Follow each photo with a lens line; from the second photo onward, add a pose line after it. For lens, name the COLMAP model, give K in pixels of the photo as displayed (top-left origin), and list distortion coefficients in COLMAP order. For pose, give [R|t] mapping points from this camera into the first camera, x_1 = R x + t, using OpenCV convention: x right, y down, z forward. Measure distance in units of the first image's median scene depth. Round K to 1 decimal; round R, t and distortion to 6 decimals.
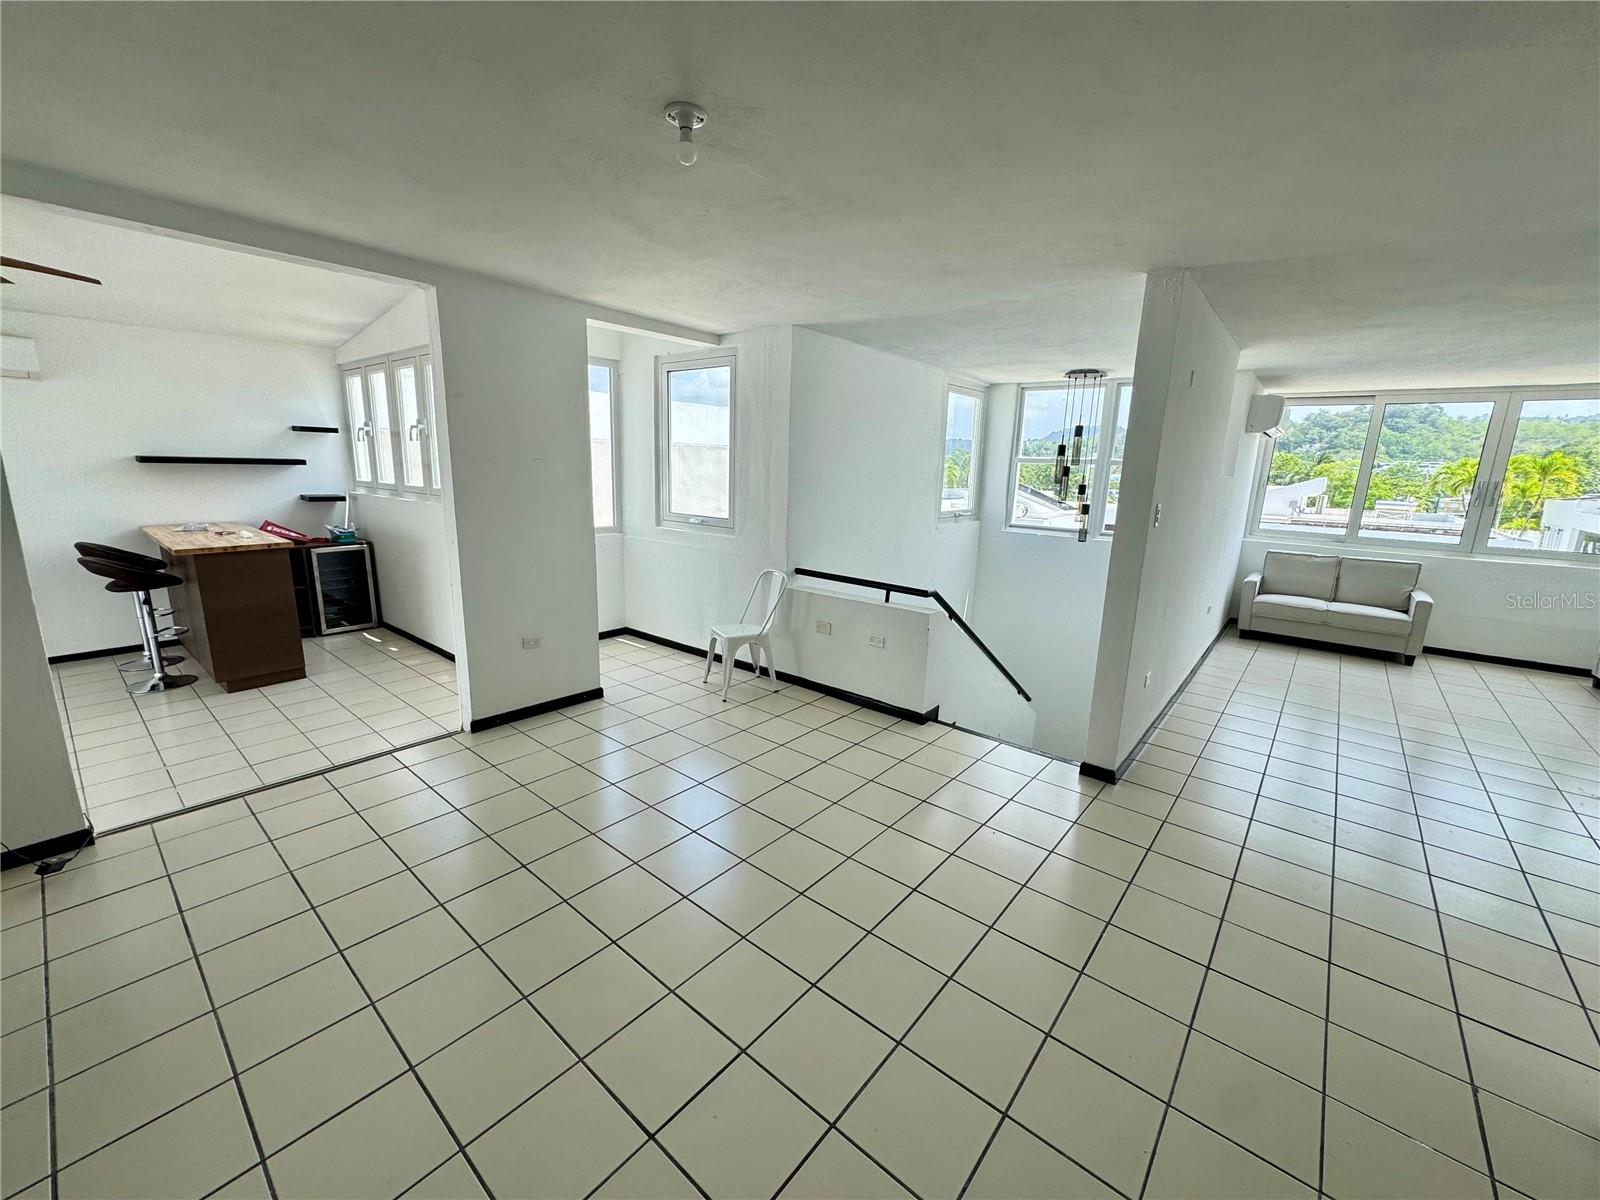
lens RADIAL K [[640.1, 0, 792.0], [0, 640.1, 601.9], [0, 0, 1]] dist [-0.000818, -0.000072]
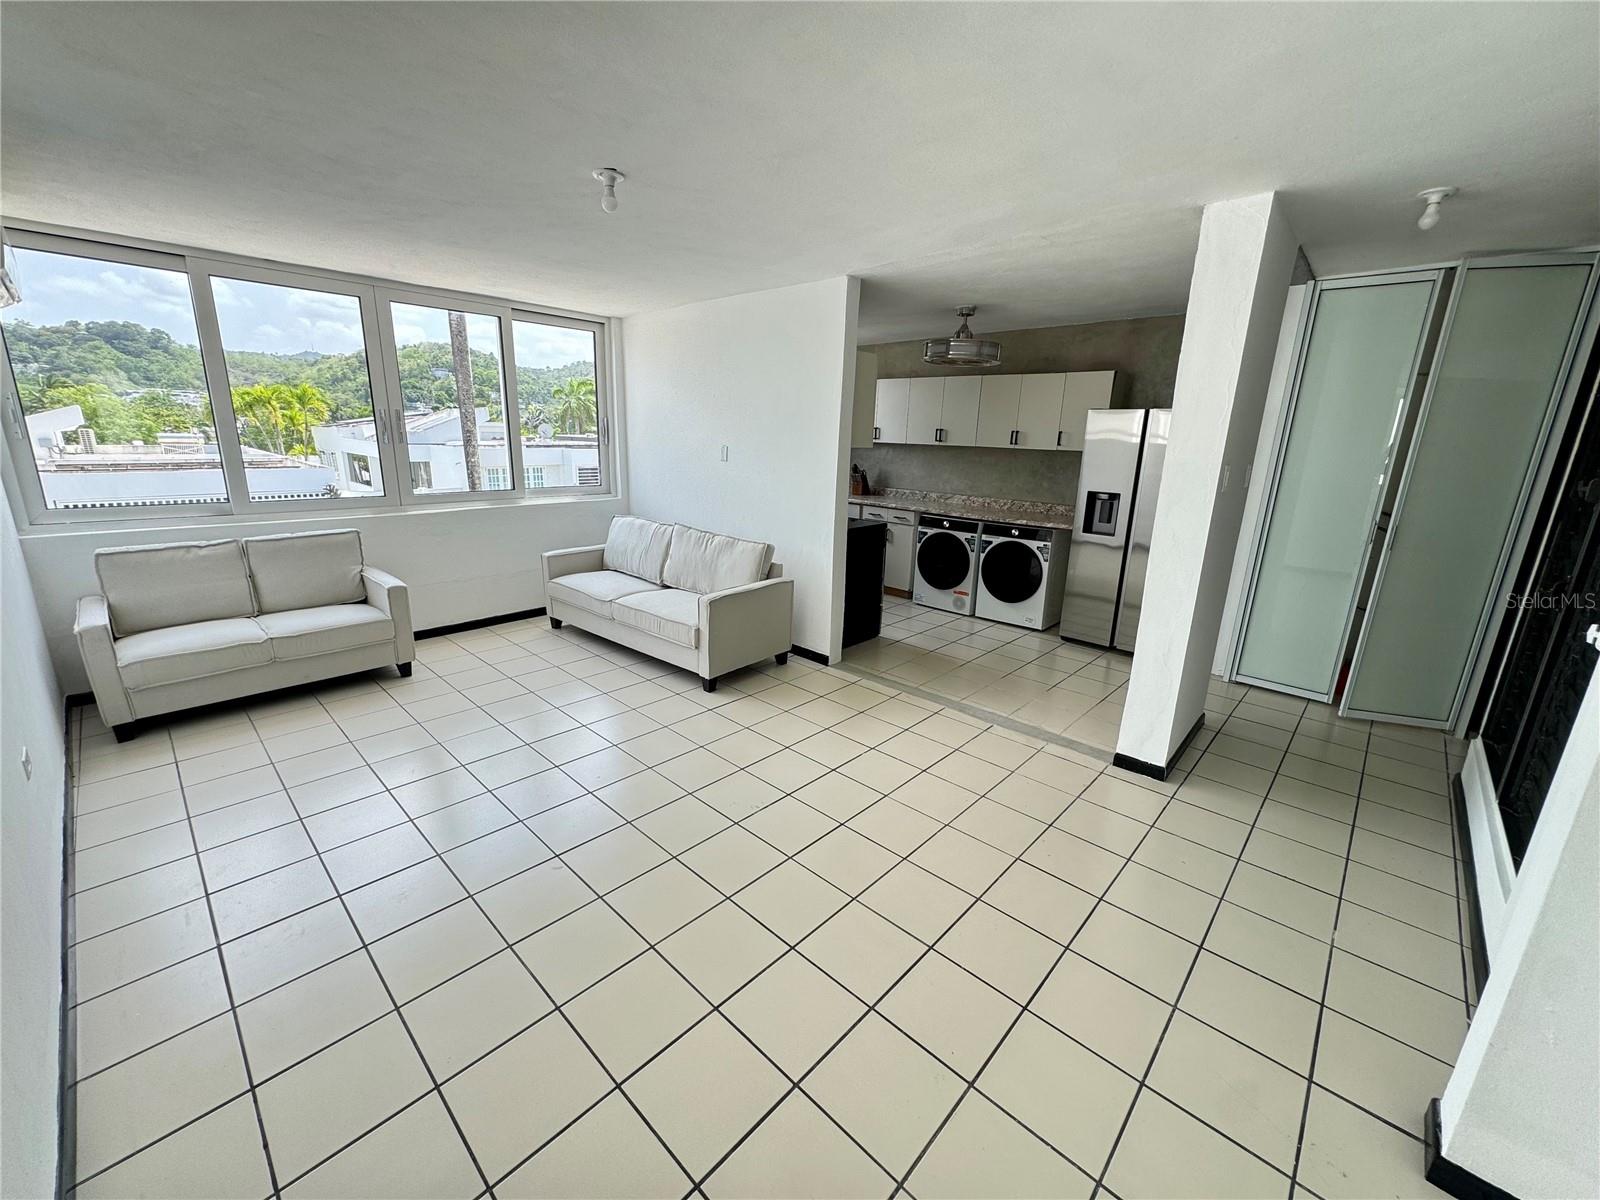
lens RADIAL K [[640.1, 0, 802.8], [0, 640.1, 596.7], [0, 0, 1]] dist [-0.000818, -0.000072]
pose [[0.048470, -0.278056, 0.959341, 0.320898], [0.184053, 0.946509, 0.265037, -0.085551], [-0.981720, 0.163723, 0.097055, 0.468679]]
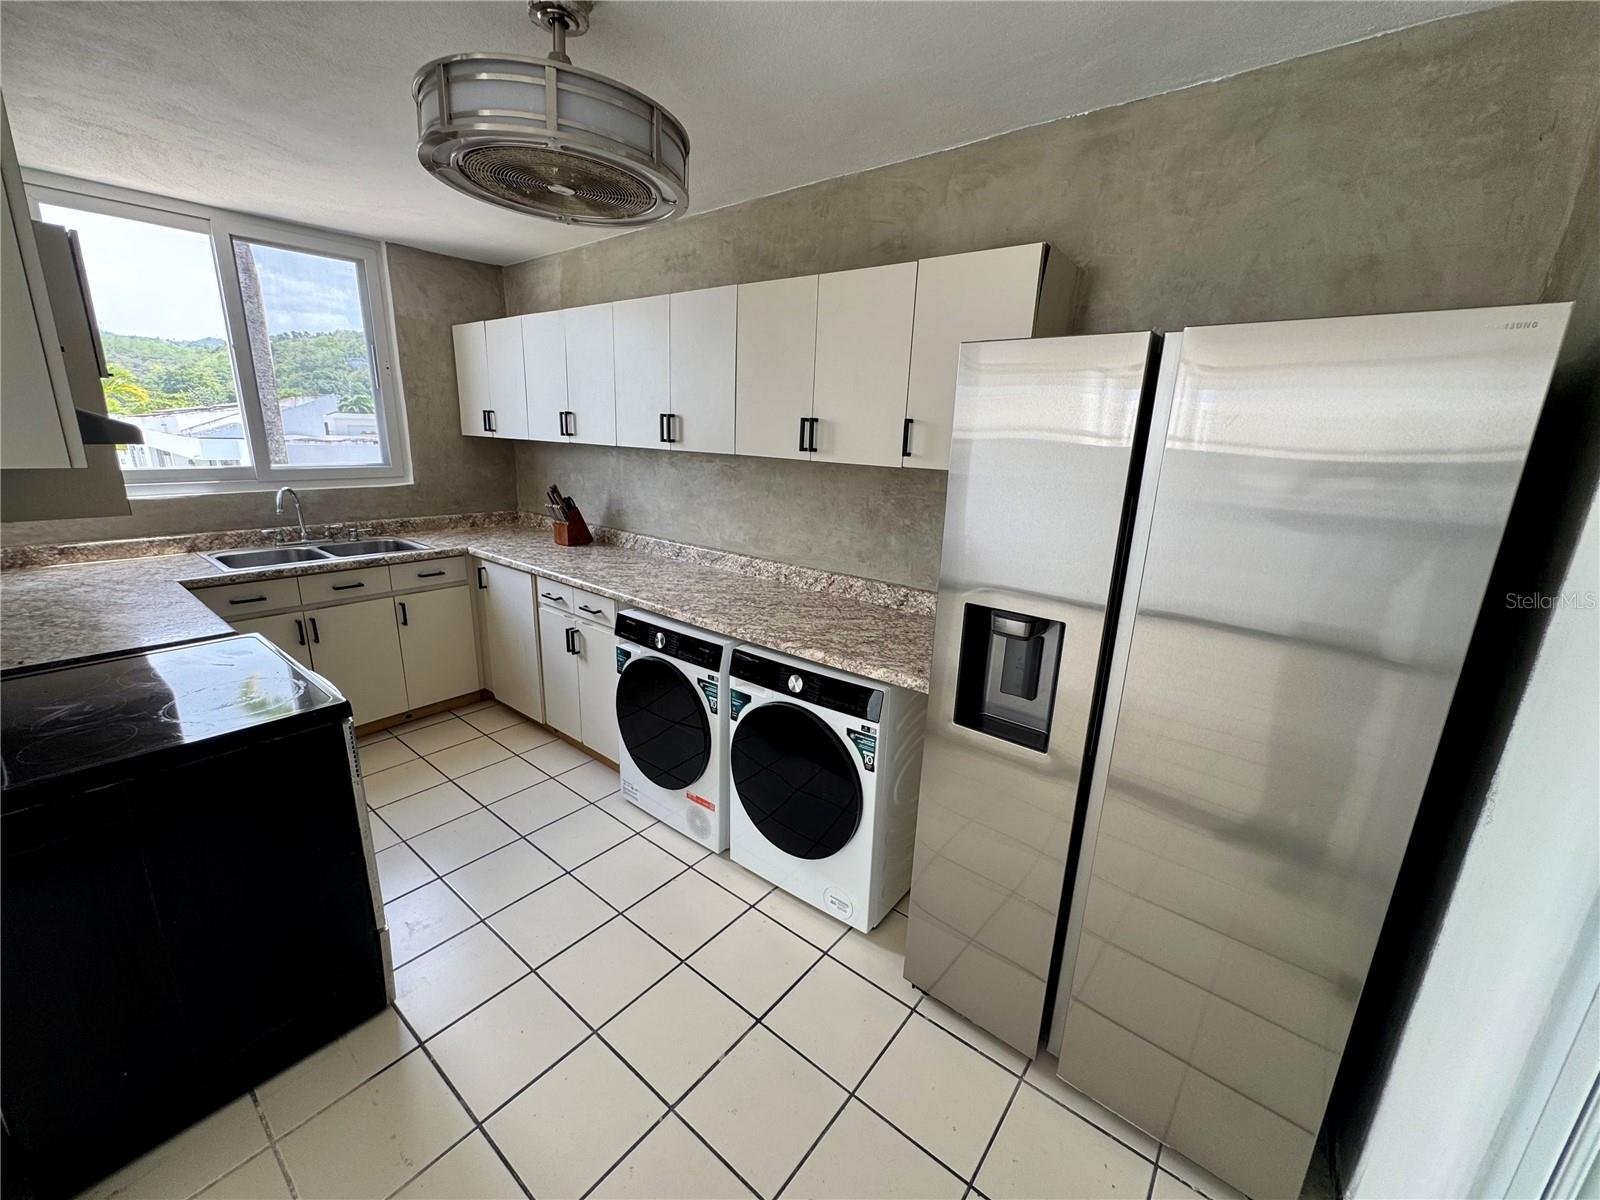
lens RADIAL K [[640.1, 0, 799.7], [0, 640.1, 601.3], [0, 0, 1]] dist [-0.000818, -0.000072]
pose [[-0.030955, -0.288247, 0.957056, 0.382267], [0.173825, 0.941371, 0.289145, -0.078507], [-0.984290, 0.175311, 0.020965, 0.443895]]
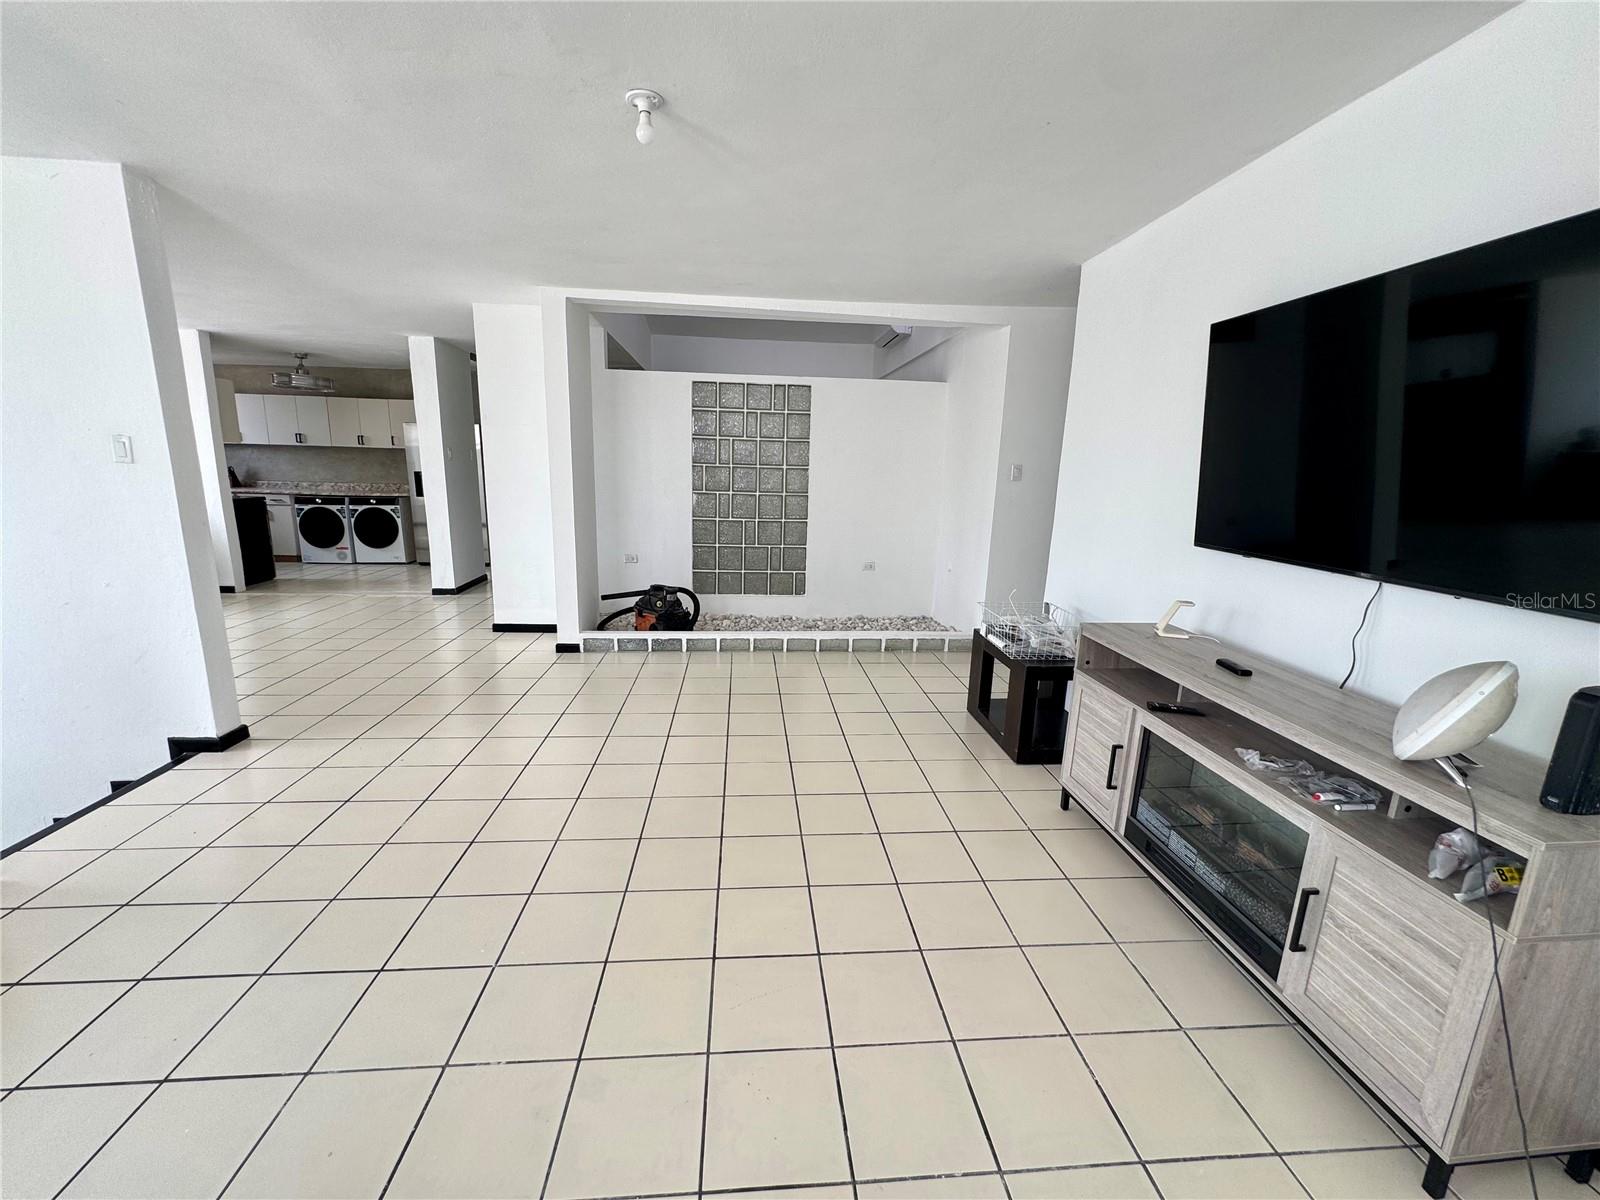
lens RADIAL K [[640.1, 0, 796.0], [0, 640.1, 599.6], [0, 0, 1]] dist [-0.000818, -0.000072]
pose [[-0.705242, -0.193513, 0.682046, 0.246127], [0.103150, 0.923784, 0.368758, -0.086626], [-0.701423, 0.330417, -0.631531, 0.477020]]
